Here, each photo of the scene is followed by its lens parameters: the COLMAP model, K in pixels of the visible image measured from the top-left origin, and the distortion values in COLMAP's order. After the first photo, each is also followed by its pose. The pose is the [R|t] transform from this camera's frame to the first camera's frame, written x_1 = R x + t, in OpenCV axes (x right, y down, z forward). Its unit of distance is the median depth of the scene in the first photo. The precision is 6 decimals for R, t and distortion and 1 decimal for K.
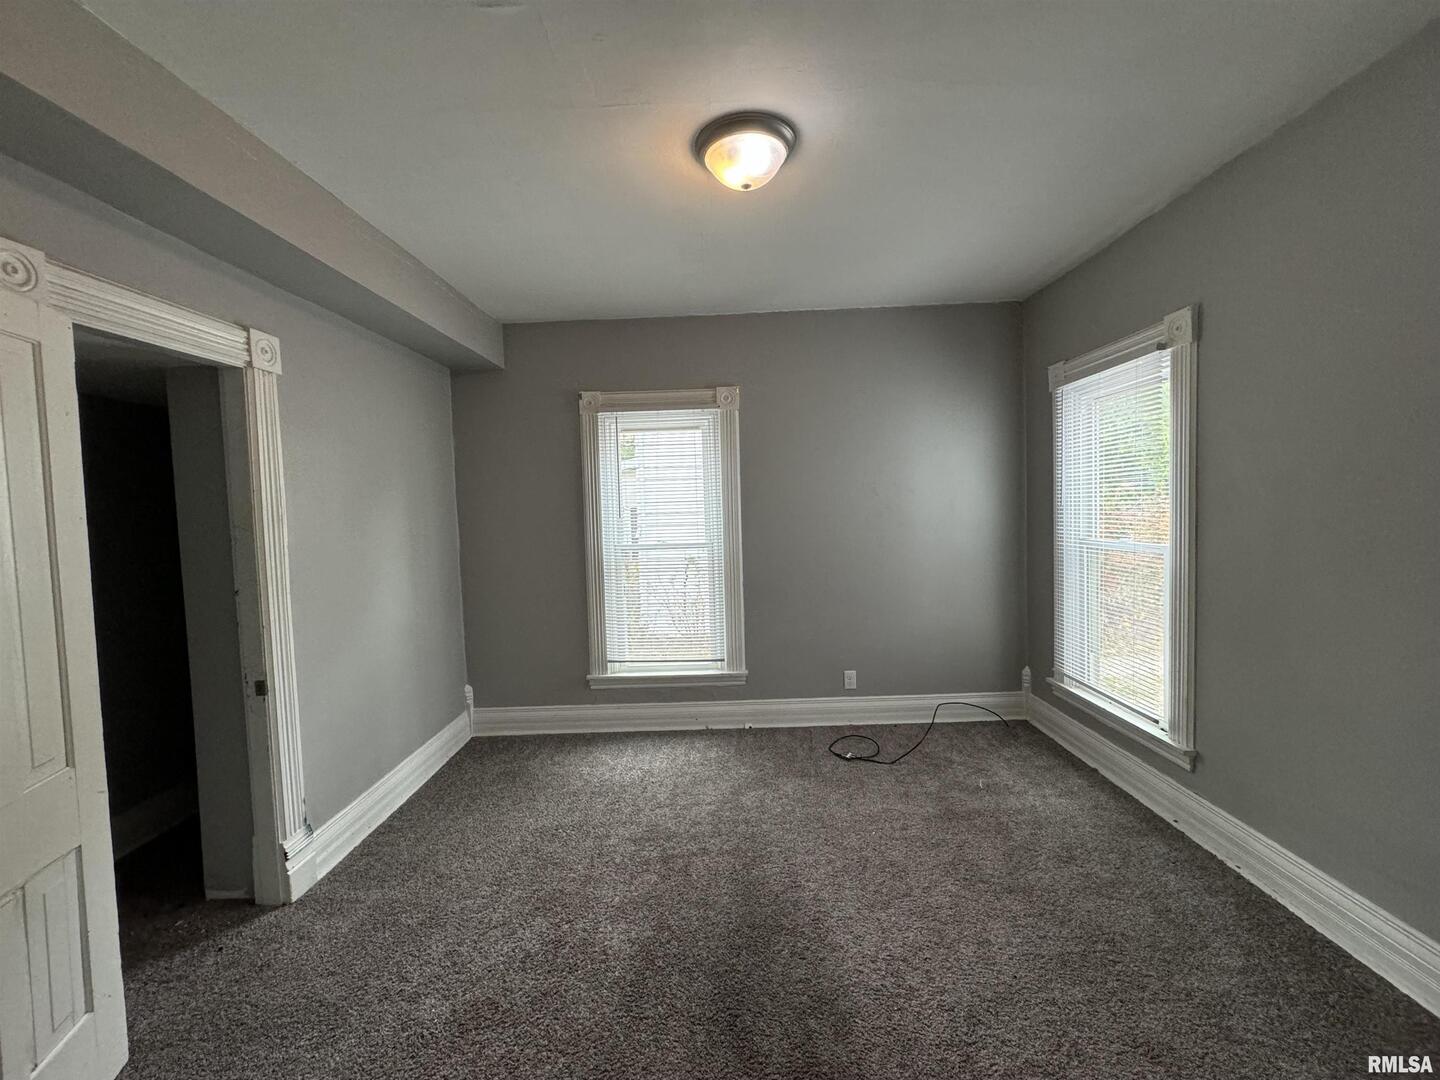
lens RADIAL K [[574.1, 0, 723.4], [0, 574.1, 534.7], [0, 0, 1]] dist [0.000331, 0.000030]
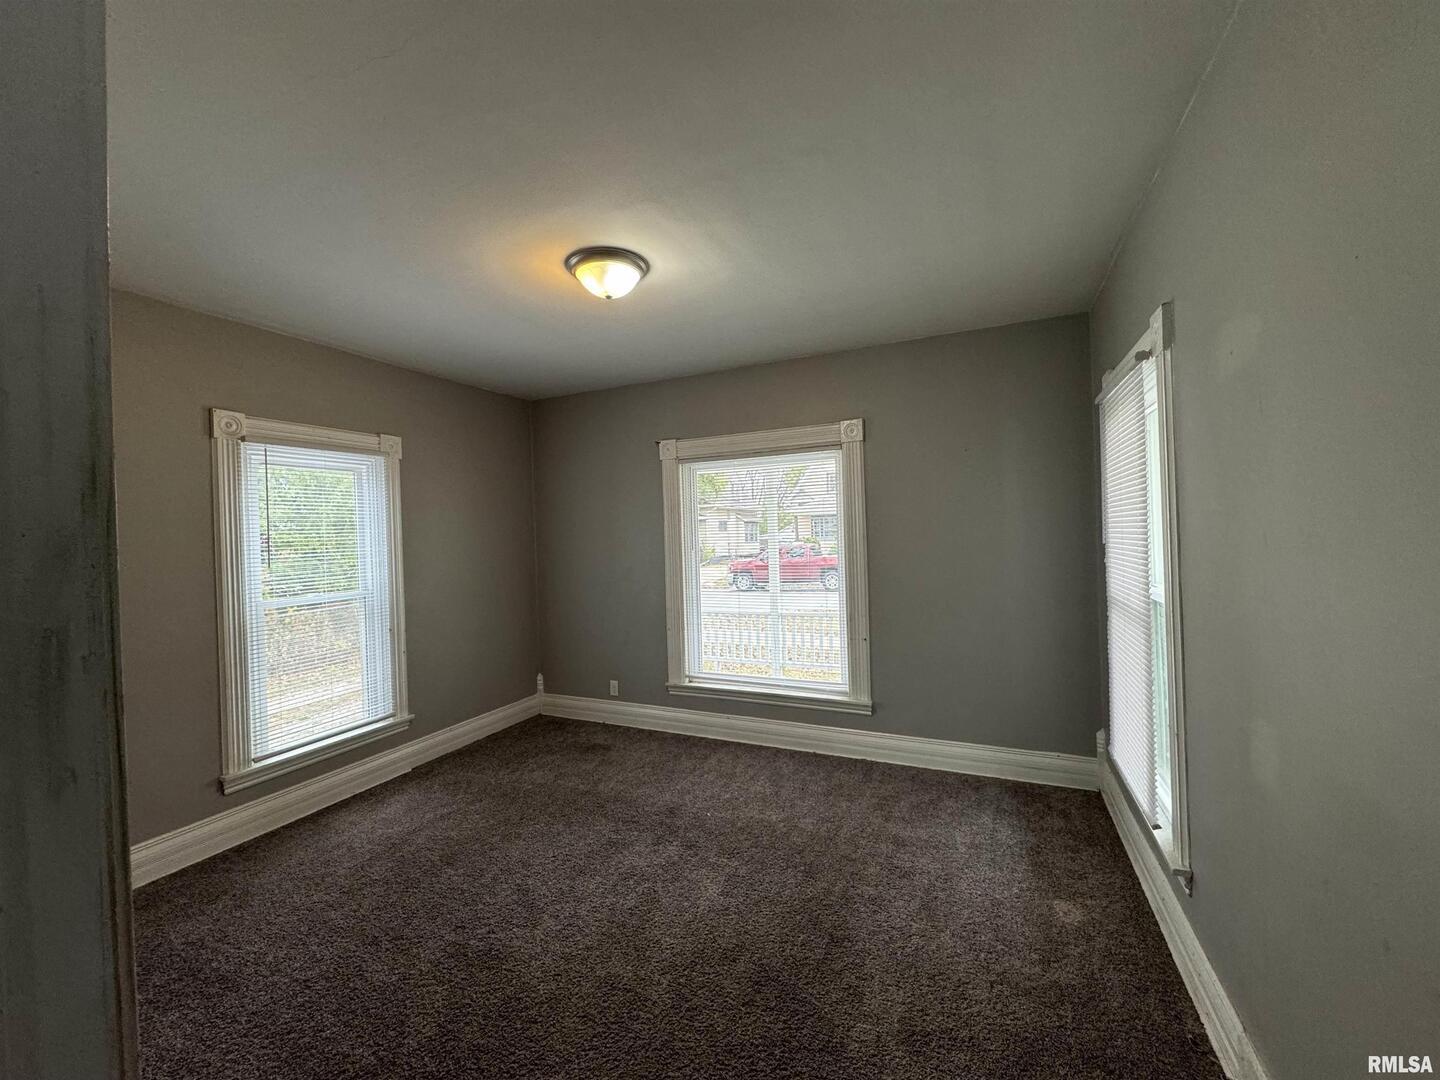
lens RADIAL K [[574.1, 0, 719.5], [0, 574.1, 532.3], [0, 0, 1]] dist [0.000331, 0.000030]
pose [[0.895878, -0.004852, -0.444274, 0.380300], [-0.013784, 0.999155, -0.038708, -0.015281], [0.444087, 0.040801, 0.895054, -0.010386]]
